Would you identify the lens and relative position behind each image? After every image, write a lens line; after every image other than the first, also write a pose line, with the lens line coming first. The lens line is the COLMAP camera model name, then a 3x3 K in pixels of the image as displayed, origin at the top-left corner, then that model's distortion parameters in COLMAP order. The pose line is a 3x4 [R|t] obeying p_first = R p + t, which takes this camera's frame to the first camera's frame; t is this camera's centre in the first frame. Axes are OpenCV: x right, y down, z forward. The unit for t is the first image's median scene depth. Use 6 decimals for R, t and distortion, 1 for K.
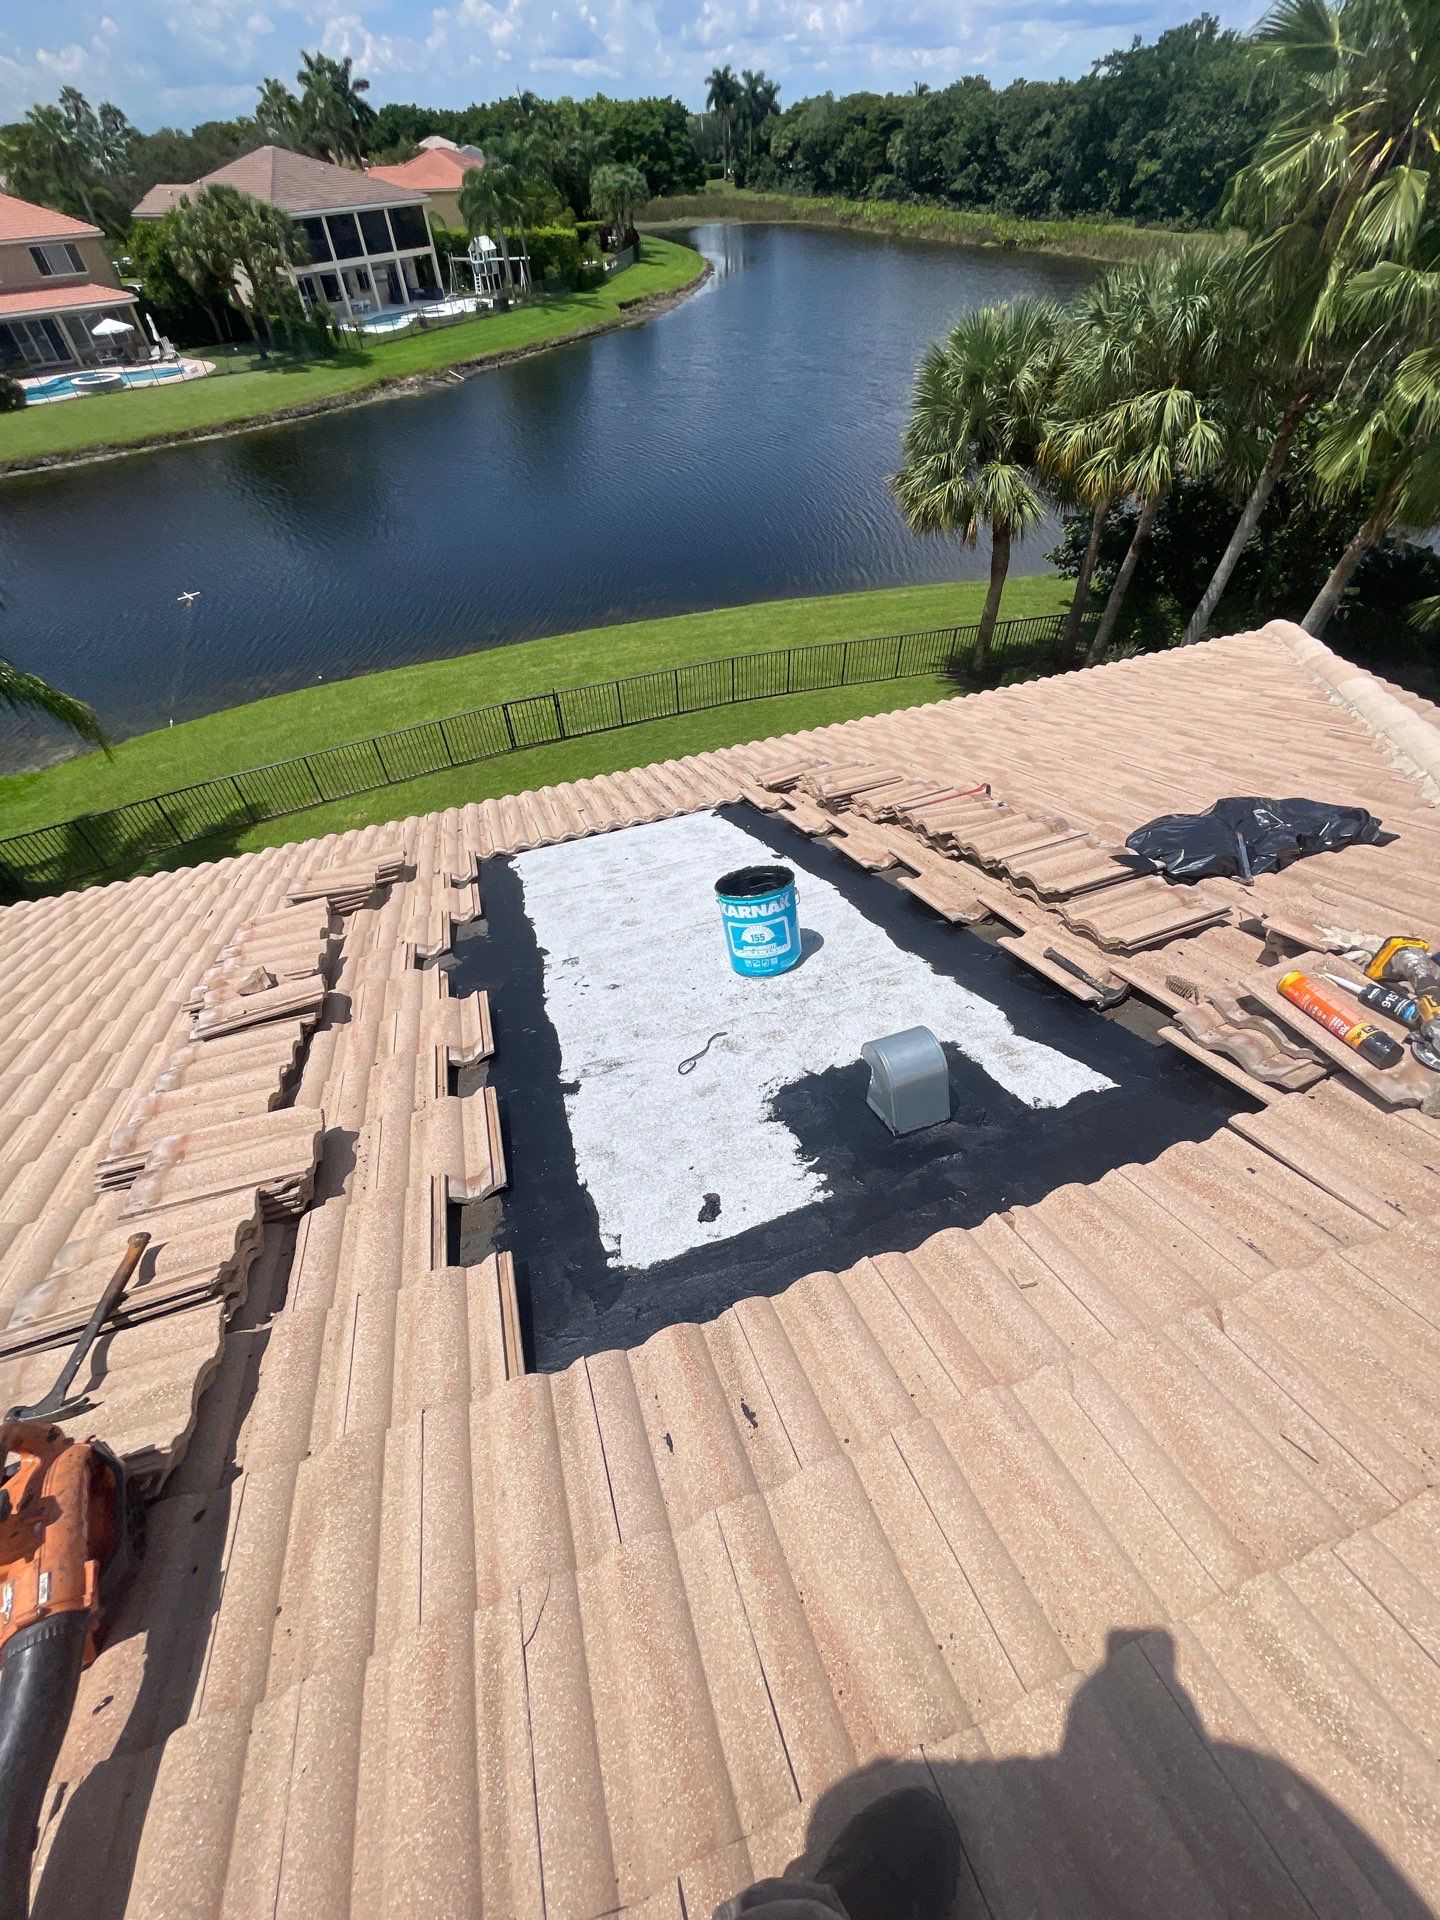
lens RADIAL K [[786.0, 0, 706.4], [0, 786.0, 952.9], [0, 0, 1]] dist [0.010151, -0.000308]
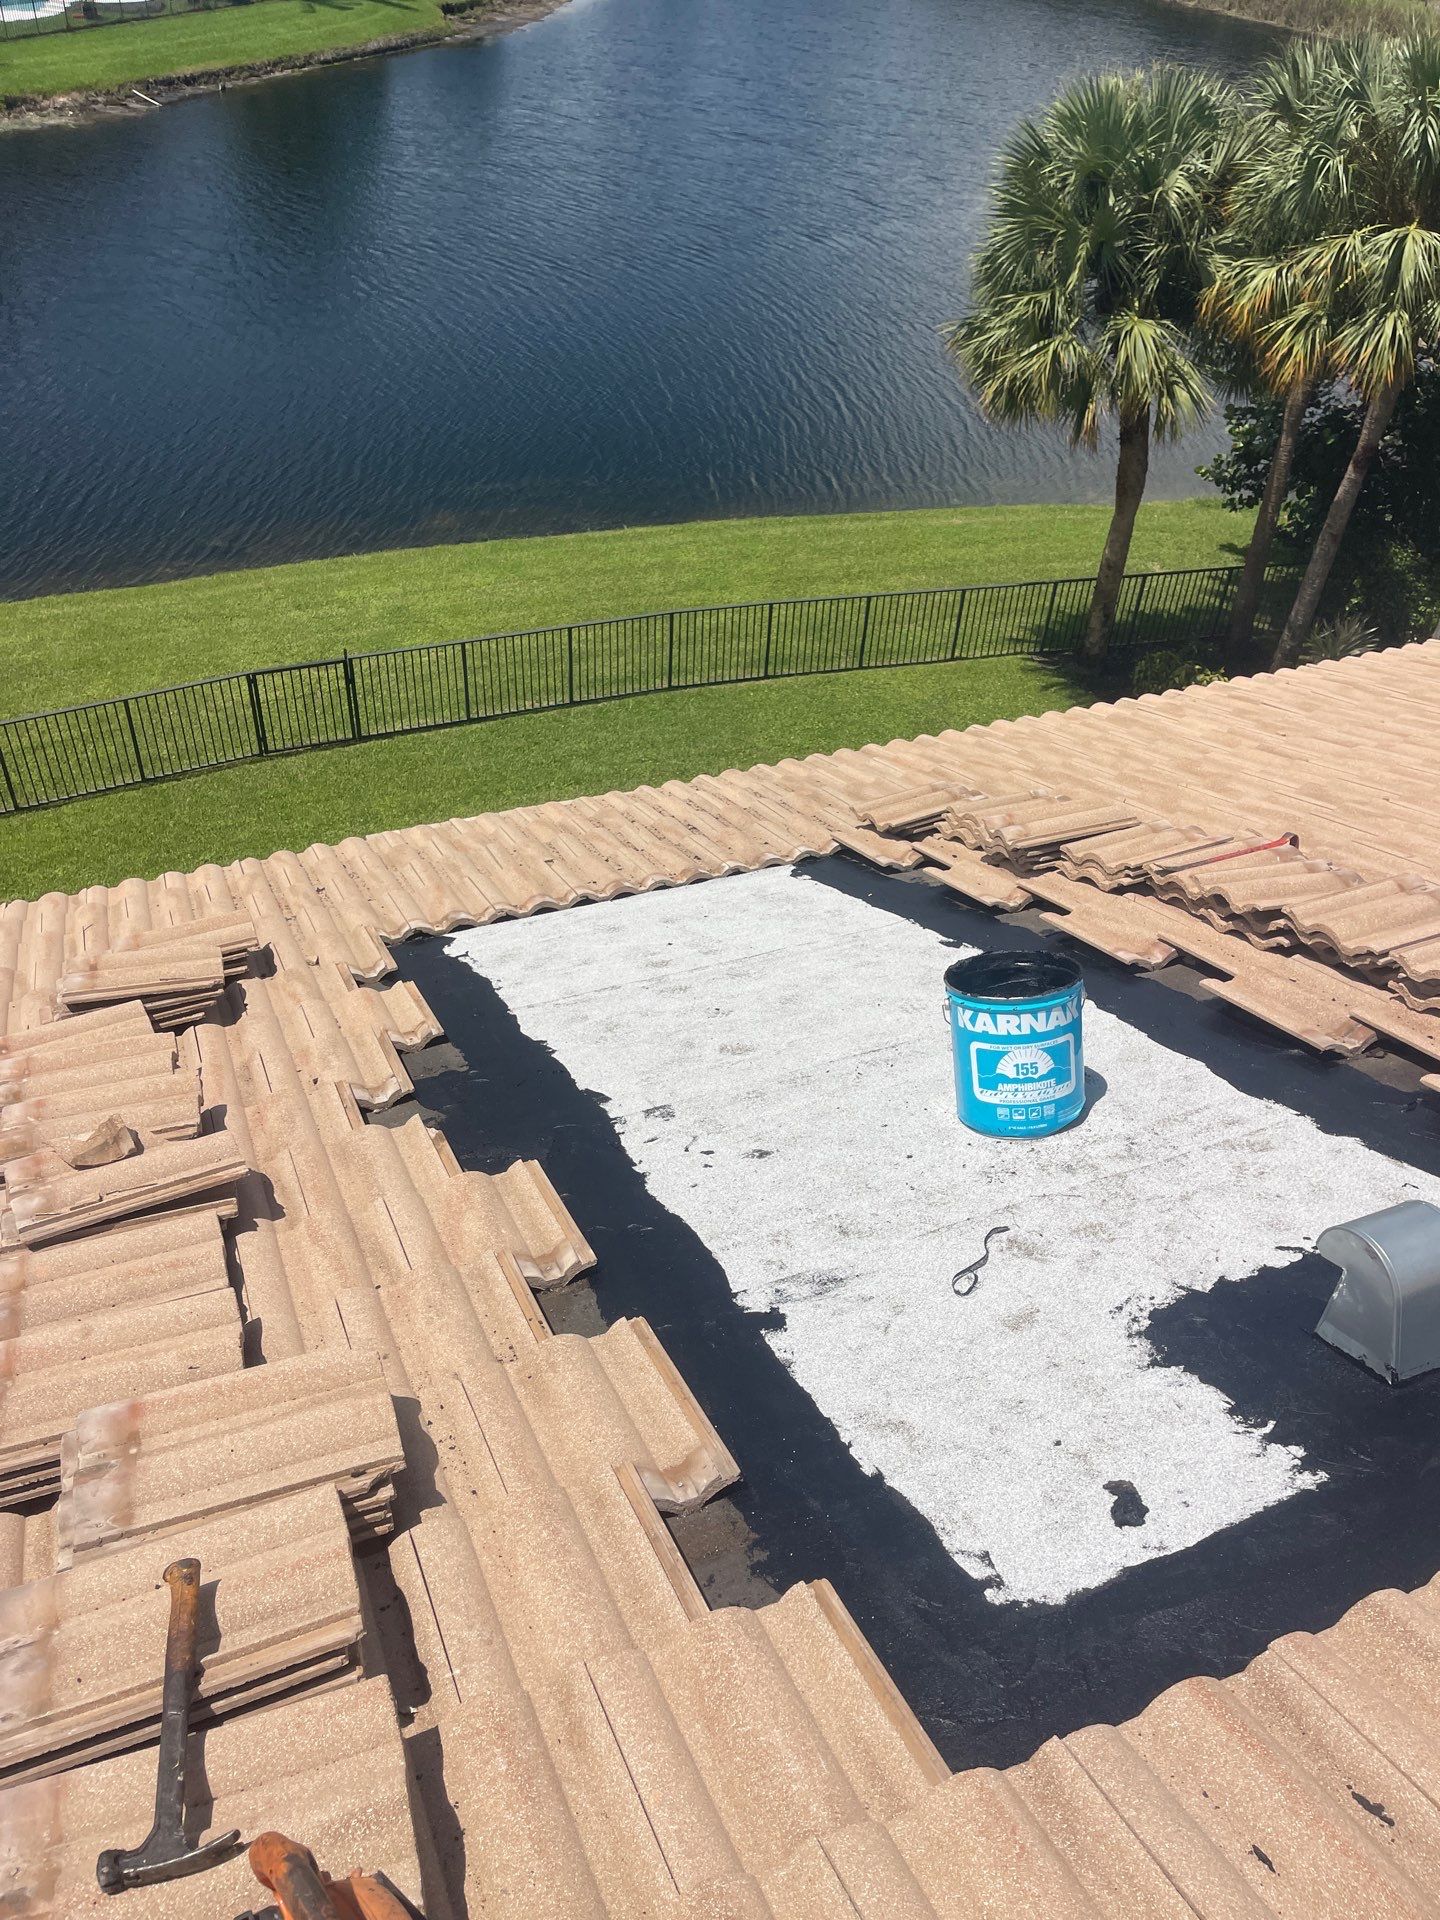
lens RADIAL K [[1432.2, 0, 723.3], [0, 1432.2, 1018.6], [0, 0, 1]] dist [0.067415, -0.090861]
pose [[0.993819, 0.016972, 0.109708, -0.053509], [-0.007647, 0.996363, -0.084865, 0.006764], [-0.110749, 0.083501, 0.990334, -0.009940]]
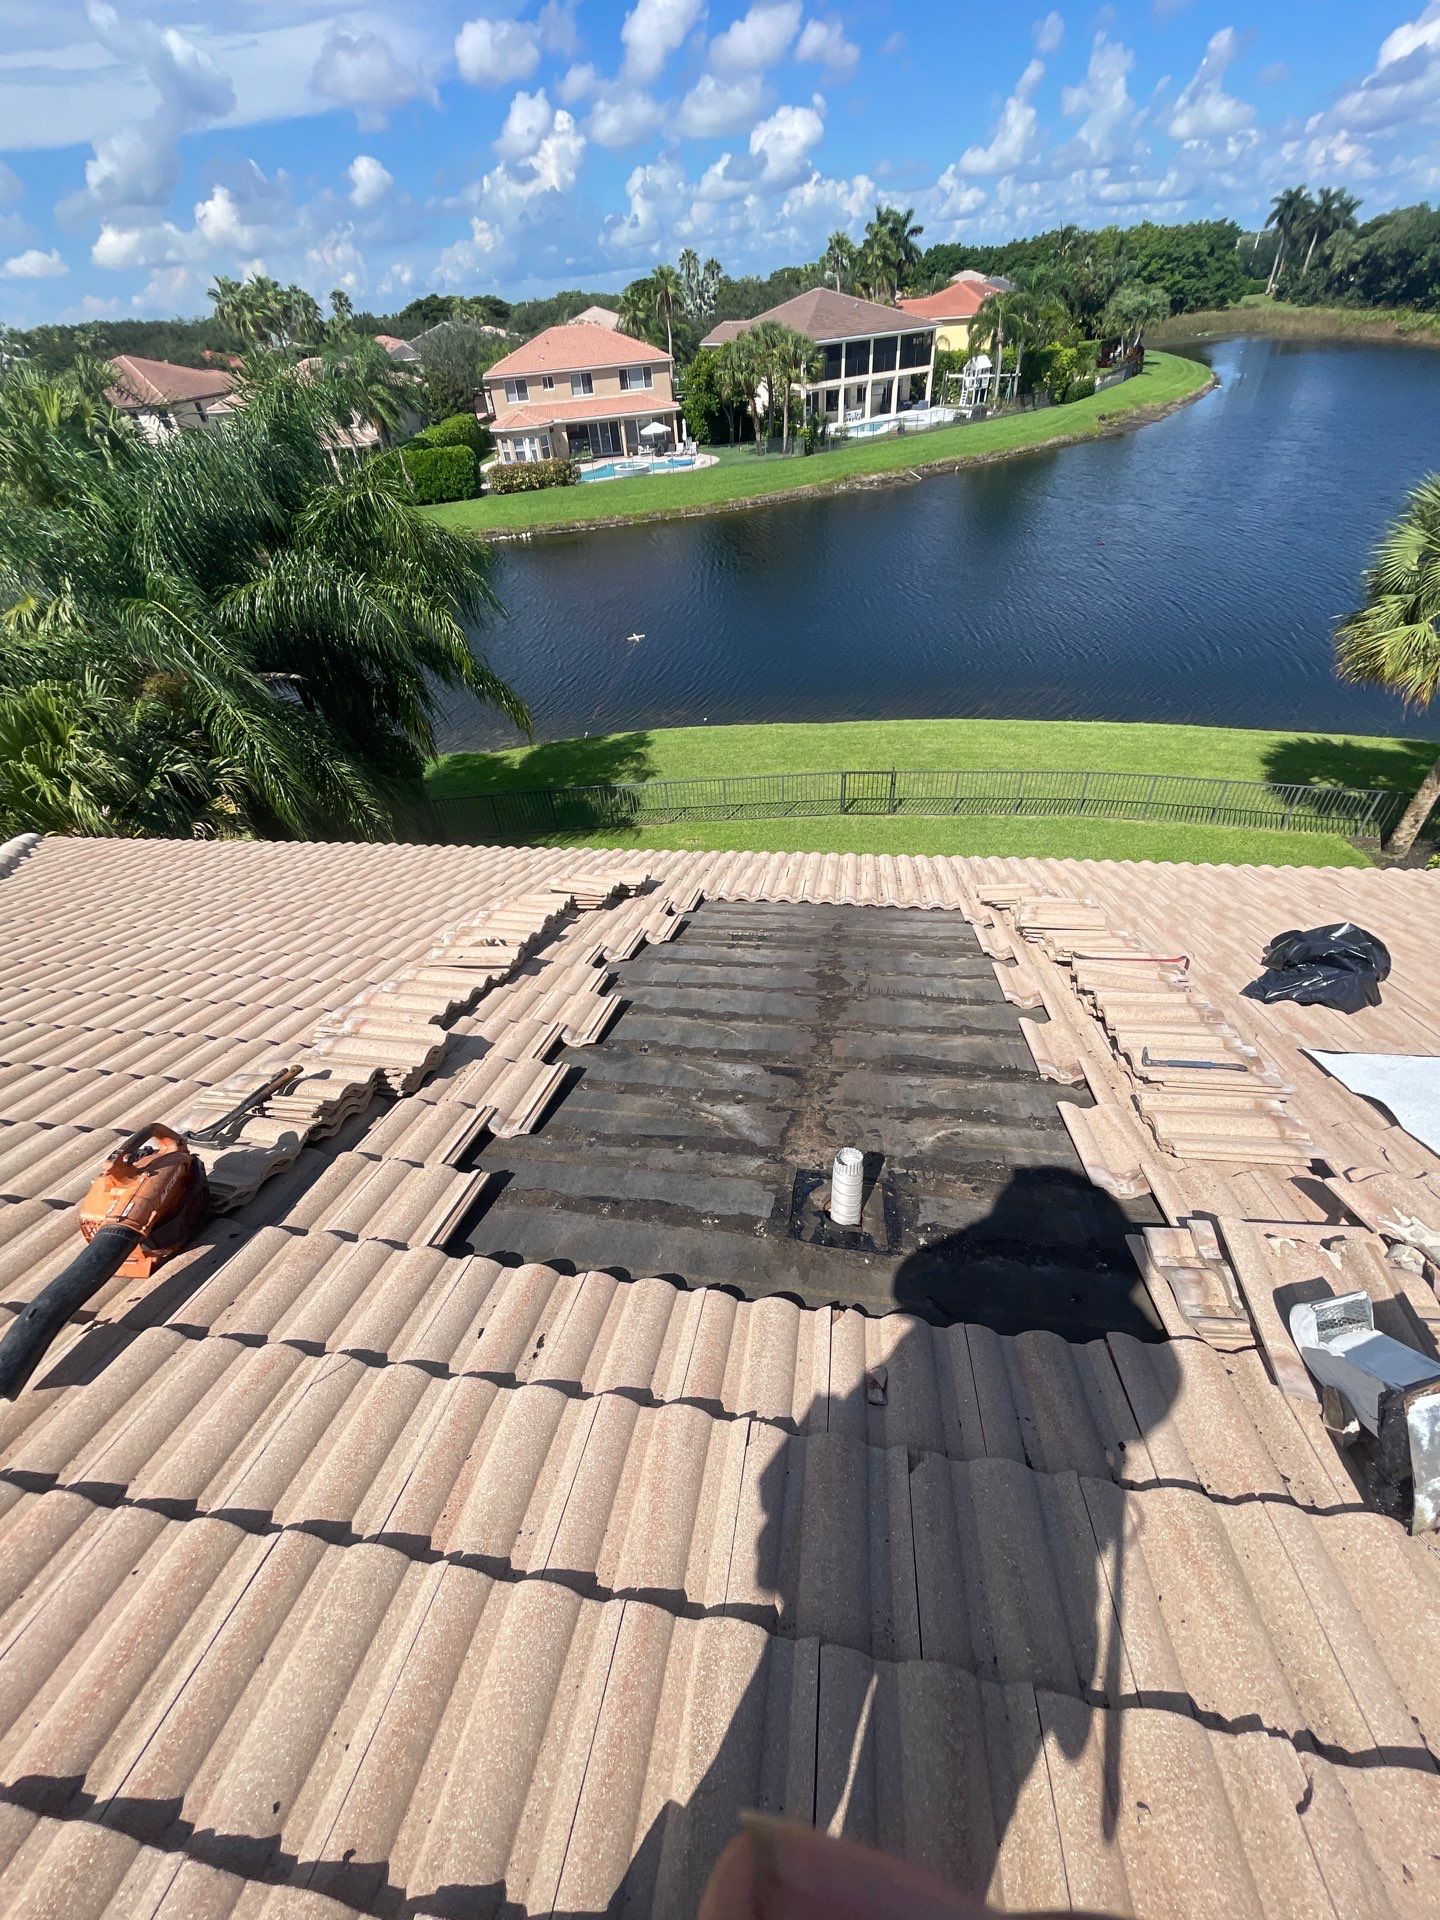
lens RADIAL K [[776.4, 0, 711.1], [0, 776.4, 961.2], [0, 0, 1]] dist [0.000904, -0.000224]
pose [[0.884204, 0.283558, -0.371184, 0.054711], [-0.308525, 0.951180, -0.008309, -0.007571], [0.350707, 0.121866, 0.928522, -0.014305]]
